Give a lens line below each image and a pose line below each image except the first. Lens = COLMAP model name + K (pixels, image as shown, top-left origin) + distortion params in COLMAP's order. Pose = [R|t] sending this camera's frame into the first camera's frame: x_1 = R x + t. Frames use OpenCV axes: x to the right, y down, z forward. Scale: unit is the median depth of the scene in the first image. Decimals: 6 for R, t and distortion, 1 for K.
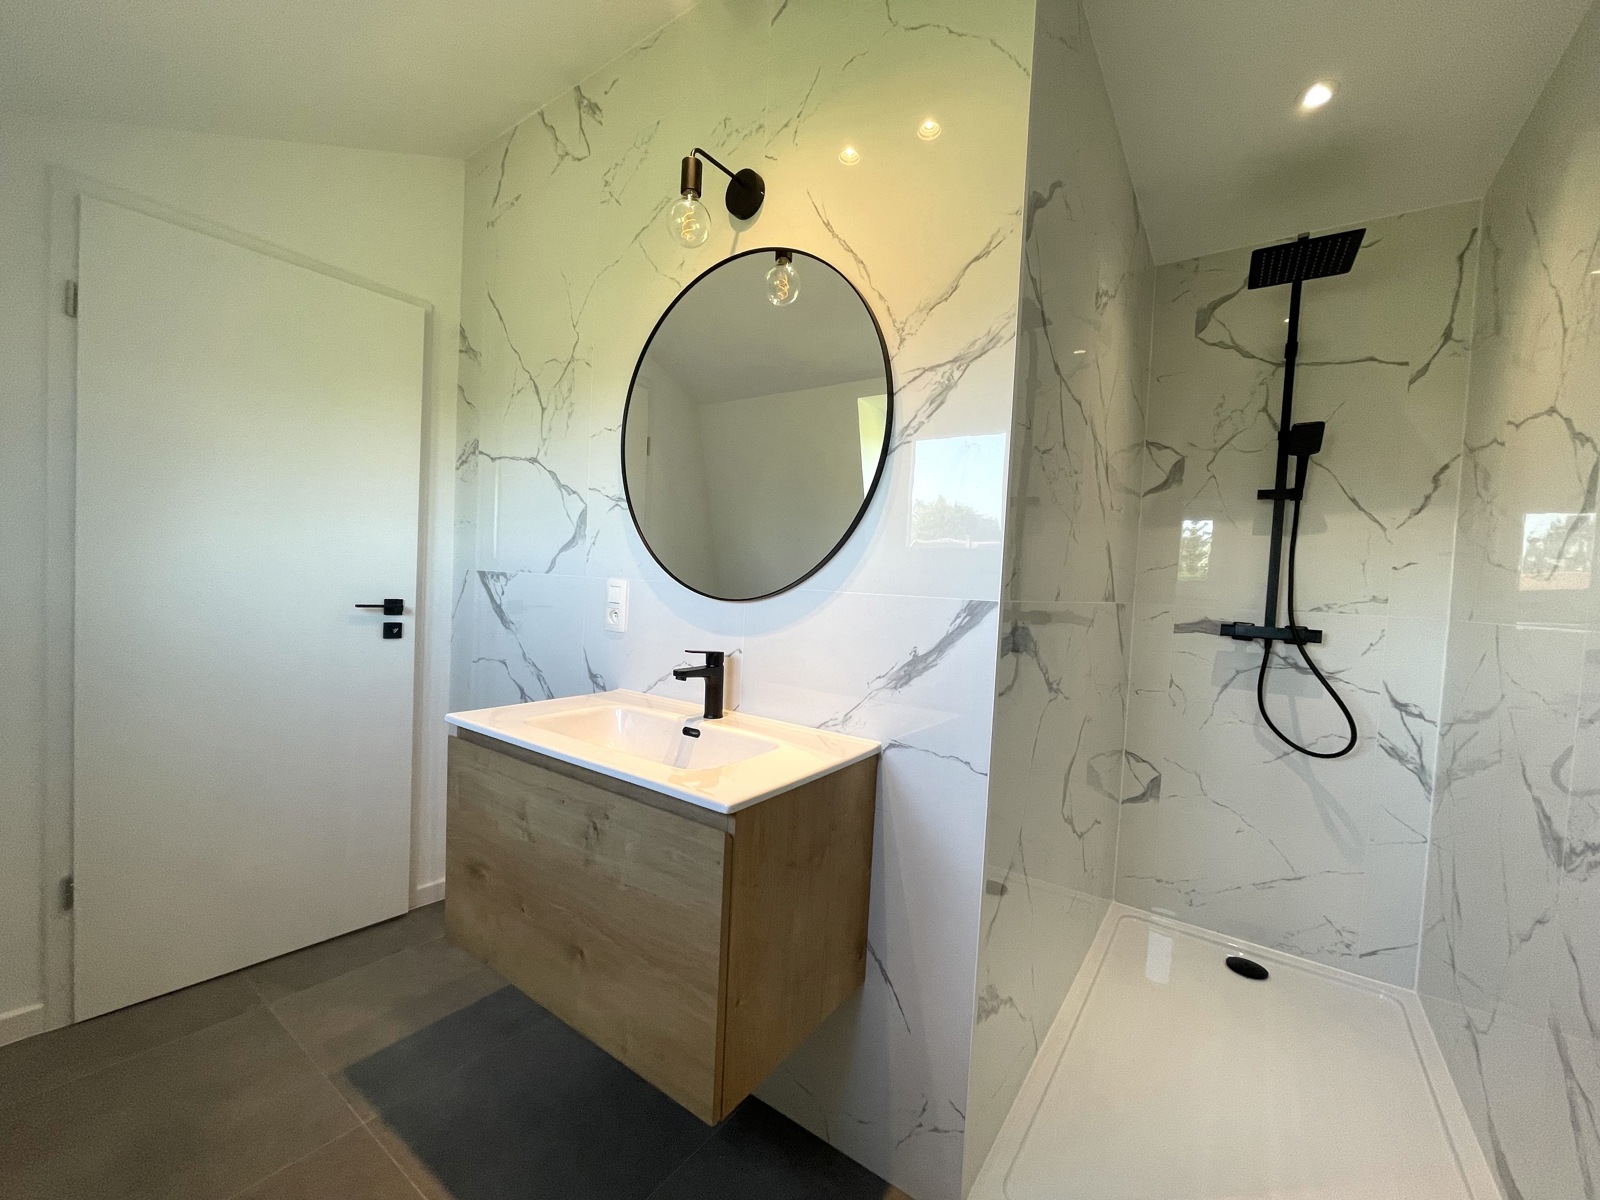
lens RADIAL K [[643.9, 0, 805.3], [0, 643.9, 602.0], [0, 0, 1]] dist [-0.020113, -0.000286]
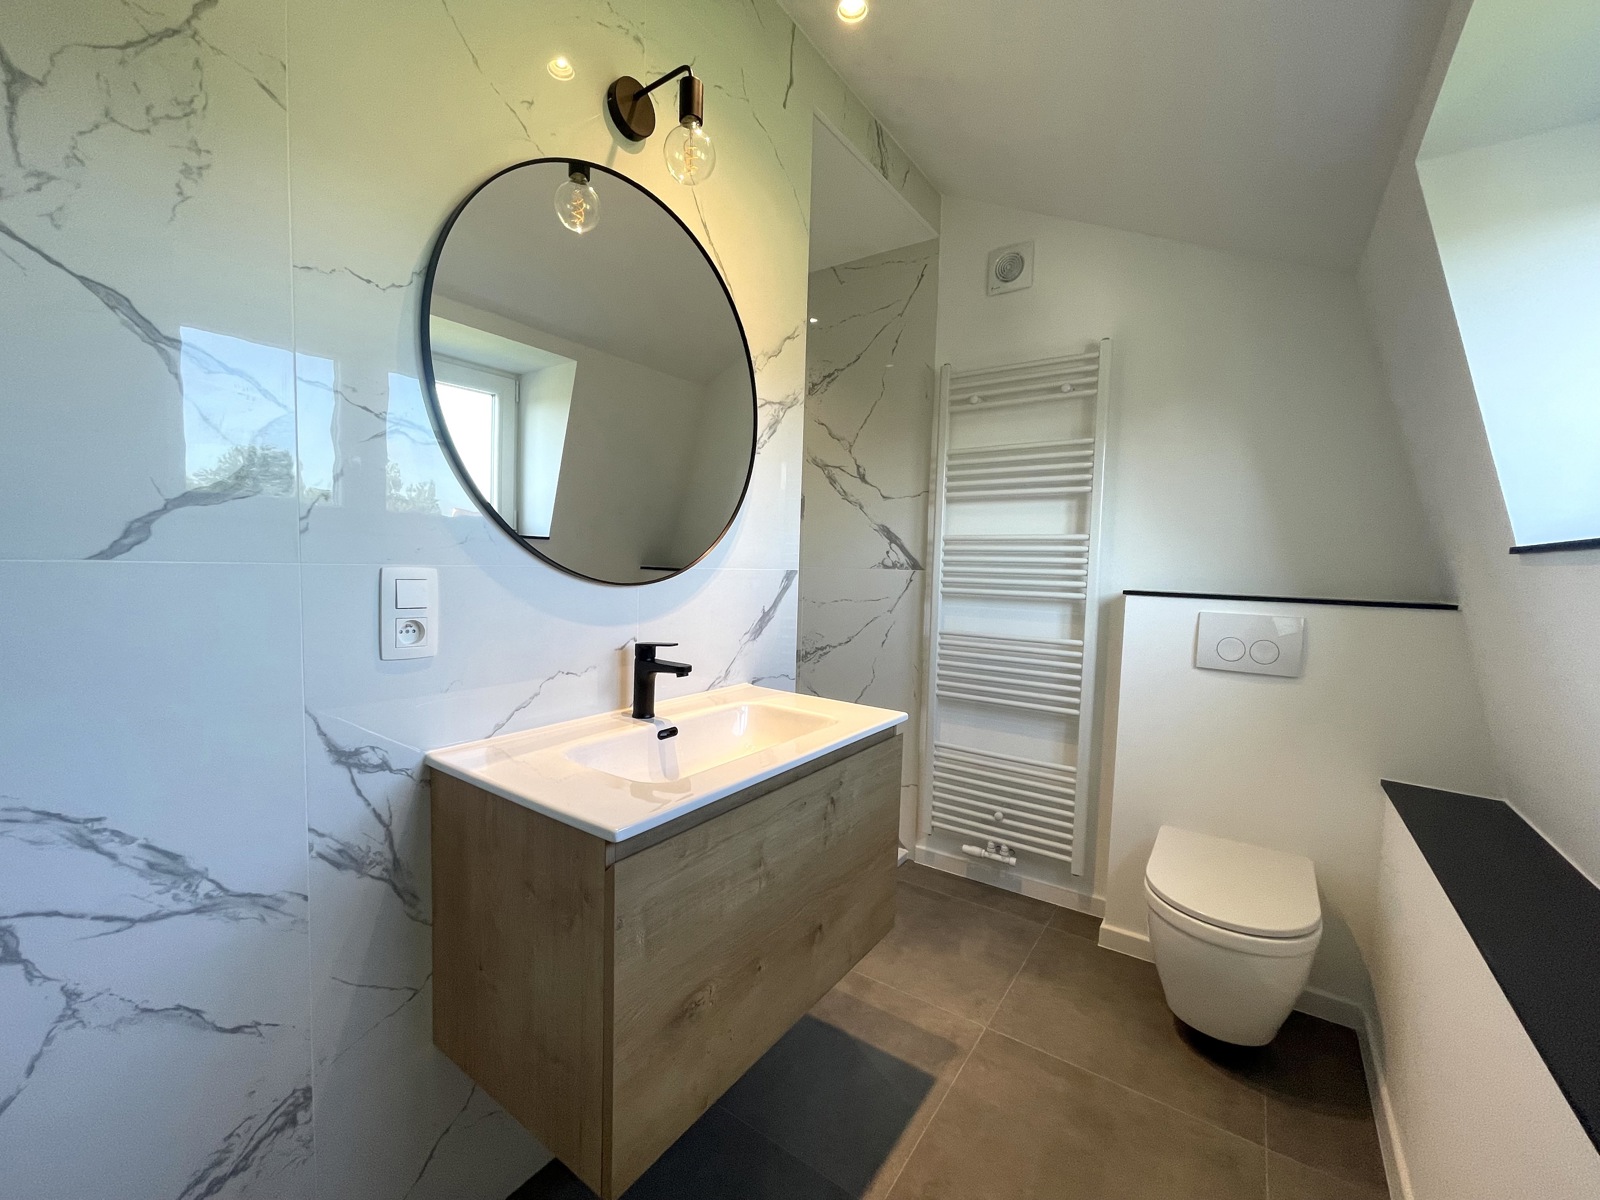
lens RADIAL K [[643.9, 0, 805.3], [0, 643.9, 602.0], [0, 0, 1]] dist [-0.020113, -0.000286]
pose [[-0.003540, -0.109516, 0.993979, -1.204703], [0.005061, 0.993970, 0.109533, -0.089802], [-0.999981, 0.005419, -0.002964, 0.920884]]
